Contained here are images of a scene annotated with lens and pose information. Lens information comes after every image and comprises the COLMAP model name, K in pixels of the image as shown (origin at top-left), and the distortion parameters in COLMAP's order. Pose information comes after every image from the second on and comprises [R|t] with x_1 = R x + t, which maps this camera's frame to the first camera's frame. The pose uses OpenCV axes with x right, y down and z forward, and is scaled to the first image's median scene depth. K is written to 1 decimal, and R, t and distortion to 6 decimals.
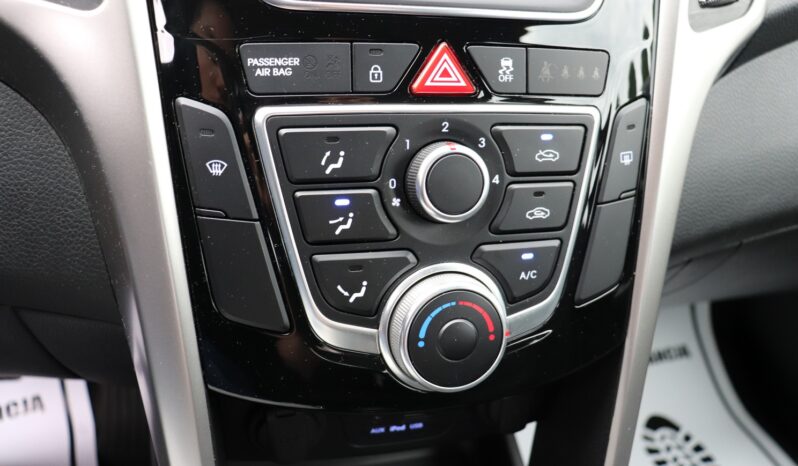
lens RADIAL K [[632.7, 0, 396.1], [0, 632.7, 228.1], [0, 0, 1]] dist [-0.125475, 0.035907]
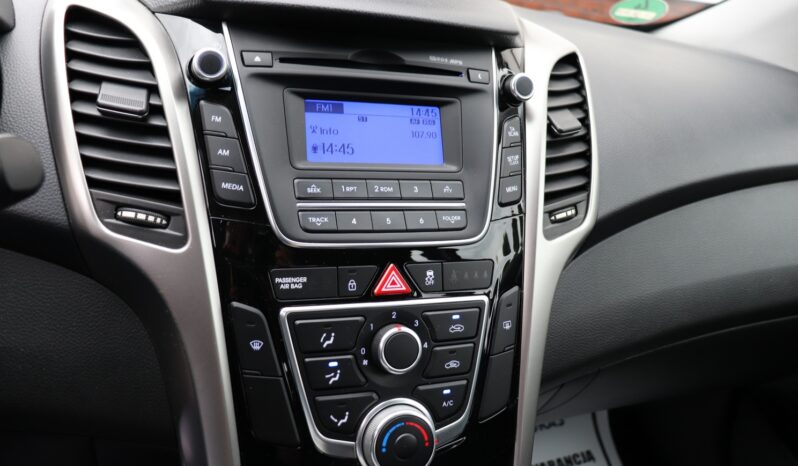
lens RADIAL K [[662.6, 0, 396.6], [0, 662.6, 227.5], [0, 0, 1]] dist [-0.183211, 0.160692]
pose [[0.991840, -0.009726, 0.127121, -0.130427], [0.031600, 0.984728, -0.171206, -0.089228], [-0.123514, 0.173826, 0.977000, -0.711021]]
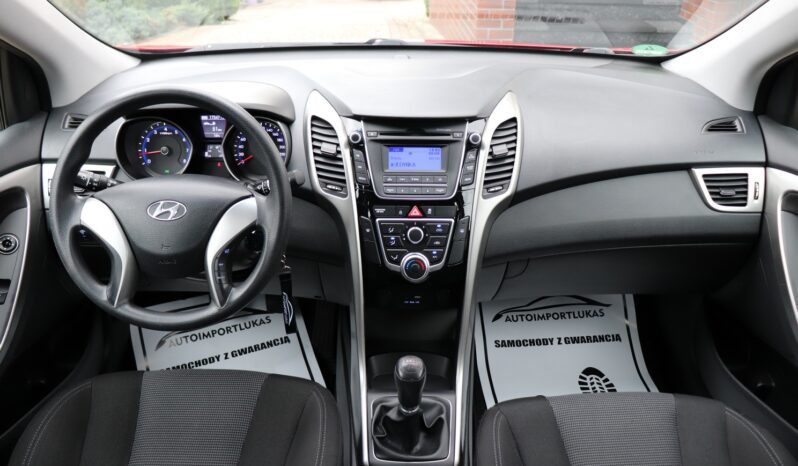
lens RADIAL K [[662.6, 0, 391.1], [0, 662.6, 235.3], [0, 0, 1]] dist [-0.183211, 0.160692]
pose [[0.970069, 0.036088, -0.240132, 1.091346], [-0.053120, 0.996481, -0.064836, 0.259080], [0.236947, 0.075651, 0.968573, -3.823595]]
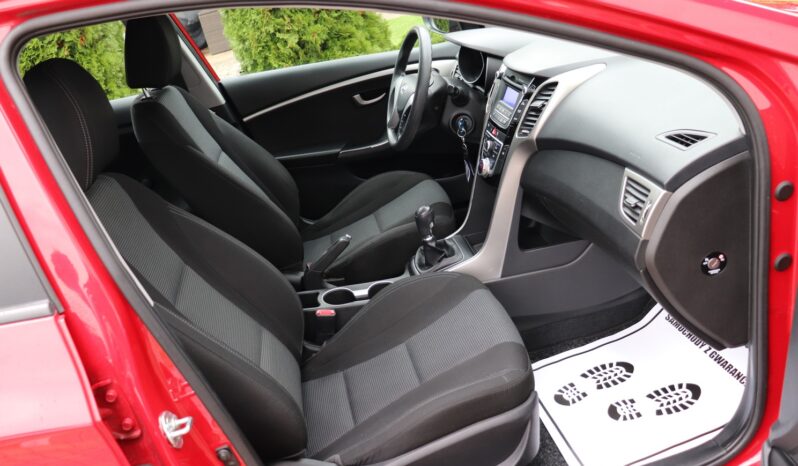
lens RADIAL K [[662.6, 0, 407.2], [0, 662.6, 234.1], [0, 0, 1]] dist [-0.183211, 0.160692]
pose [[-0.073271, 0.362336, -0.929163, 7.197773], [-0.335907, 0.868266, 0.365077, -1.569161], [0.939041, 0.338862, 0.058093, 0.054229]]
